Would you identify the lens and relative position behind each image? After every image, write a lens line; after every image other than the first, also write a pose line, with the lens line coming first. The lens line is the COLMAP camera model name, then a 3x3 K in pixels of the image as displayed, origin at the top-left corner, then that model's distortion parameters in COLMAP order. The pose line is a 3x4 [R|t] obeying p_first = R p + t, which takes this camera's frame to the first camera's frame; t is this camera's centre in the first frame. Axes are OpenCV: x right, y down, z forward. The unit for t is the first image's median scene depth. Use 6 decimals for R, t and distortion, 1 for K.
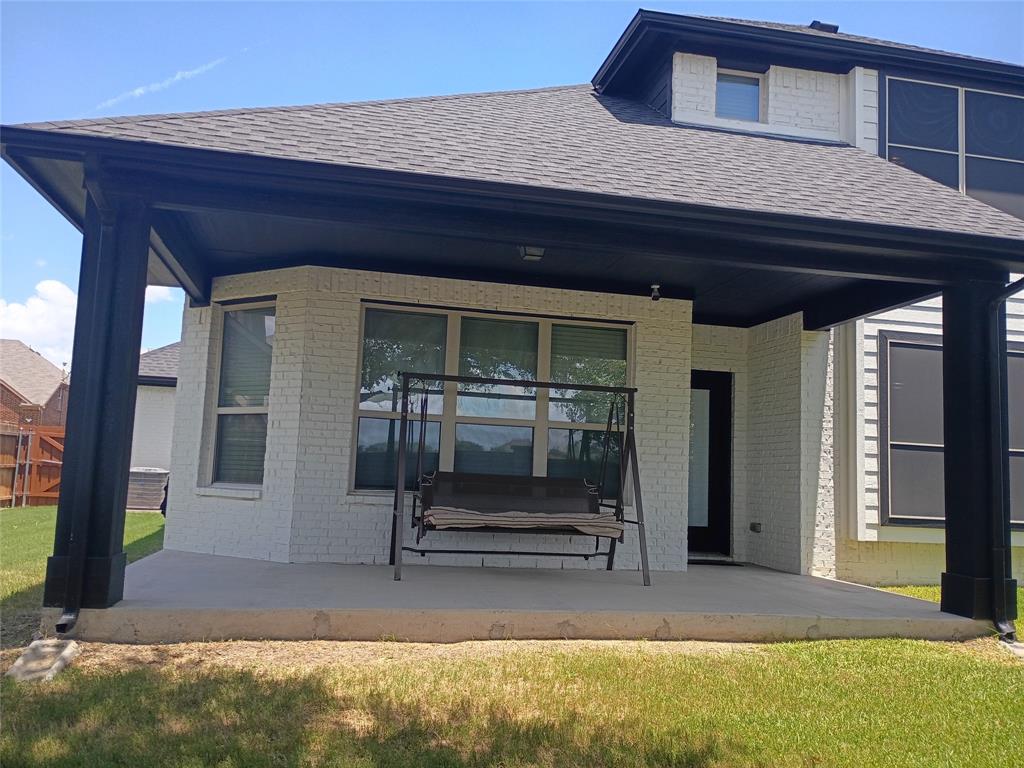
lens RADIAL K [[851.0, 0, 512.0], [0, 851.0, 384.0], [0, 0, 1]] dist [0.059652, -0.012671]
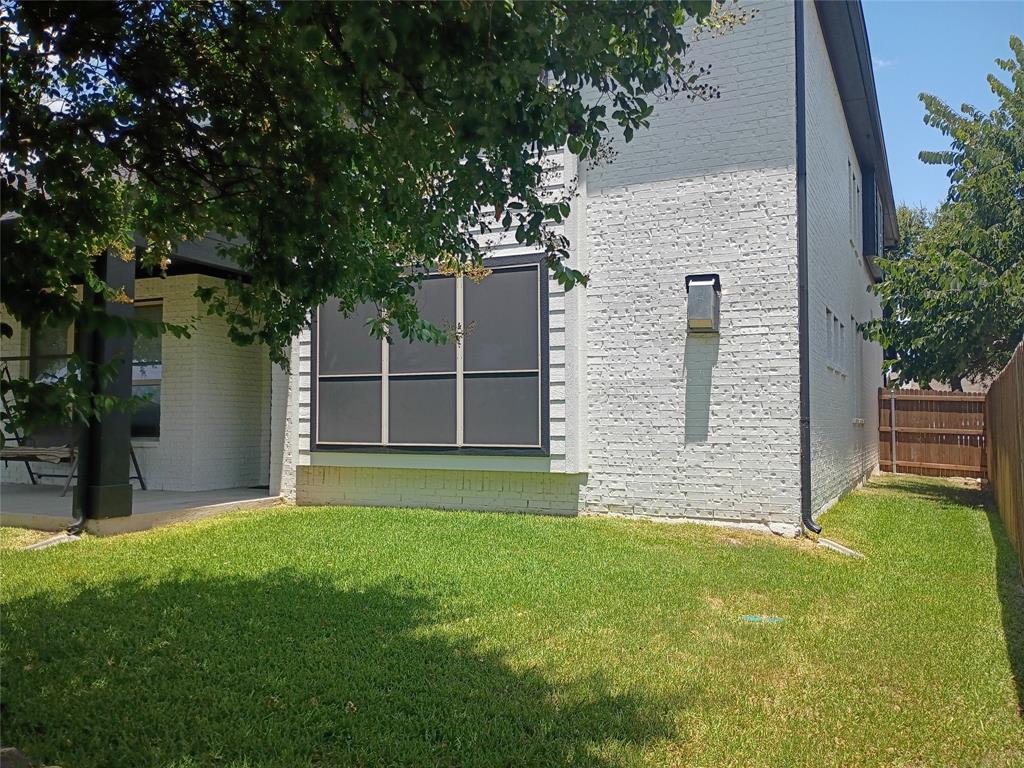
lens RADIAL K [[851.0, 0, 512.0], [0, 851.0, 384.0], [0, 0, 1]] dist [0.059652, -0.012671]
pose [[0.783815, -0.070346, -0.616997, 1.318183], [0.097134, 0.995222, 0.009926, 0.092060], [0.613350, -0.067712, 0.786903, 0.297864]]
